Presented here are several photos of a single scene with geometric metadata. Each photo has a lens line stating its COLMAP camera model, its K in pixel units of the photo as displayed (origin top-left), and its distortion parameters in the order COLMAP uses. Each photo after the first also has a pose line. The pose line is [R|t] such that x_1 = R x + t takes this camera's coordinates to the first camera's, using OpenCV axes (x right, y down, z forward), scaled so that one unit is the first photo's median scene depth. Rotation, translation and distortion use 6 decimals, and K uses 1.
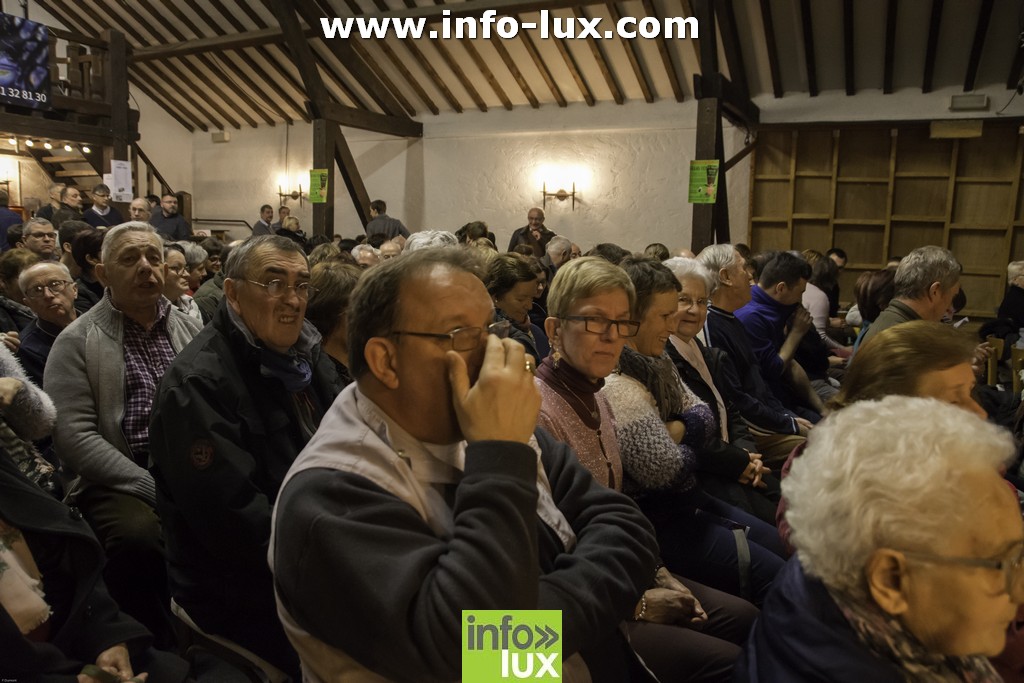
lens RADIAL K [[784.6, 0, 512.0], [0, 784.6, 341.5], [0, 0, 1]] dist [-0.135769, 0.154318]
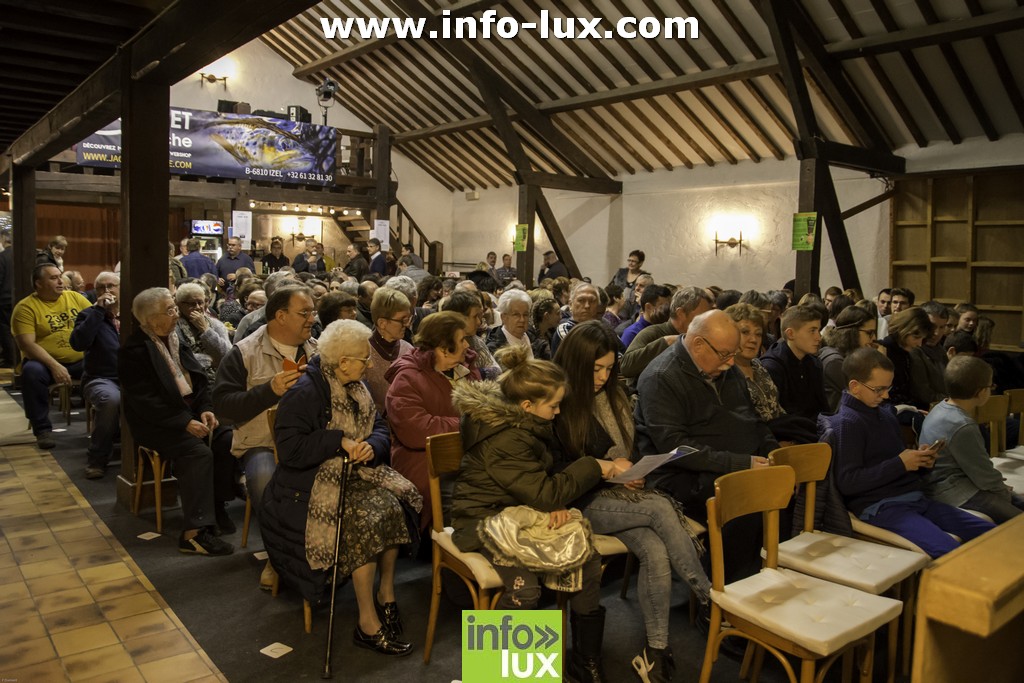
lens RADIAL K [[807.5, 0, 512.0], [0, 807.5, 341.5], [0, 0, 1]] dist [-0.003895, 0.002707]
pose [[0.920824, 0.034328, -0.388465, 0.251239], [-0.055894, 0.997451, -0.044349, 0.025766], [0.385953, 0.062551, 0.920396, -0.199912]]
